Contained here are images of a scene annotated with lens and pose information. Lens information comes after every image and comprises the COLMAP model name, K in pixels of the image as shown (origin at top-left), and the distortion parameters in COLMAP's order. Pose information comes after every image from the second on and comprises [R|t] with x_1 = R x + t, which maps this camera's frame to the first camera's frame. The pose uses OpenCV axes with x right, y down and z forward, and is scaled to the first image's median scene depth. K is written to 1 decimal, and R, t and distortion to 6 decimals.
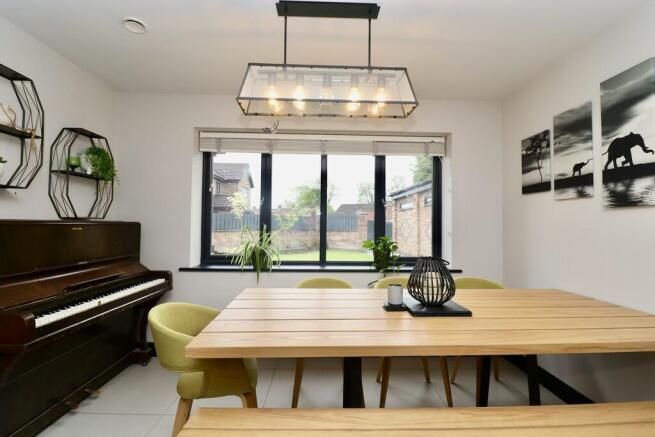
lens RADIAL K [[302.7, 0, 329.1], [0, 302.7, 209.8], [0, 0, 1]] dist [0.000337, -0.013761]
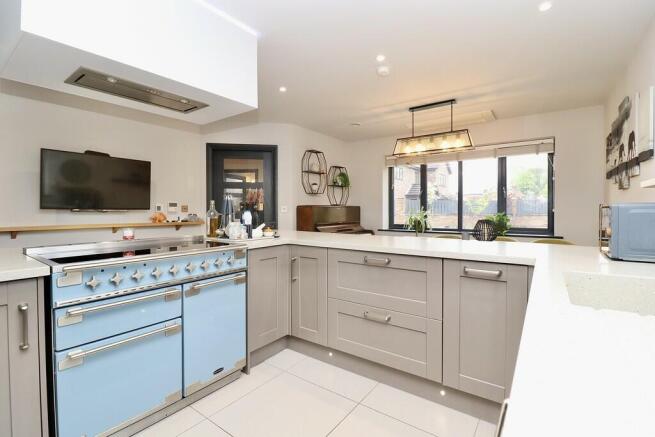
lens RADIAL K [[302.7, 0, 329.1], [0, 302.7, 209.8], [0, 0, 1]] dist [0.000337, -0.013761]
pose [[0.799622, -0.010868, -0.600406, 0.515744], [0.037527, 0.998786, 0.031900, -0.007653], [0.599331, -0.048040, 0.799059, -0.899984]]
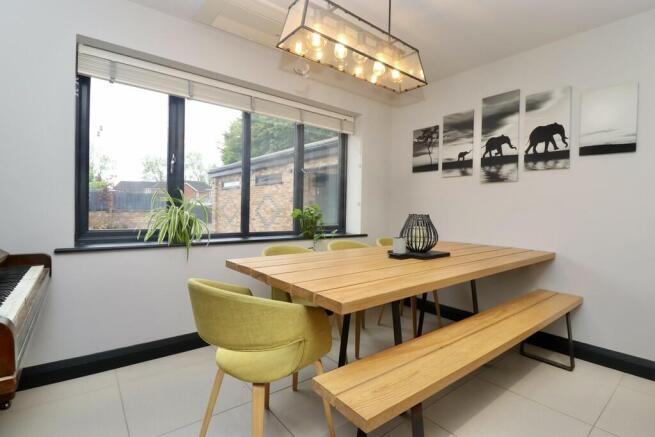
lens RADIAL K [[312.0, 0, 328.9], [0, 312.0, 208.9], [0, 0, 1]] dist [-0.000473, -0.000232]
pose [[0.802841, 0.004870, 0.596174, -0.510521], [-0.037054, 0.998441, 0.041744, 0.070494], [-0.595041, -0.055604, 0.801770, 0.148004]]
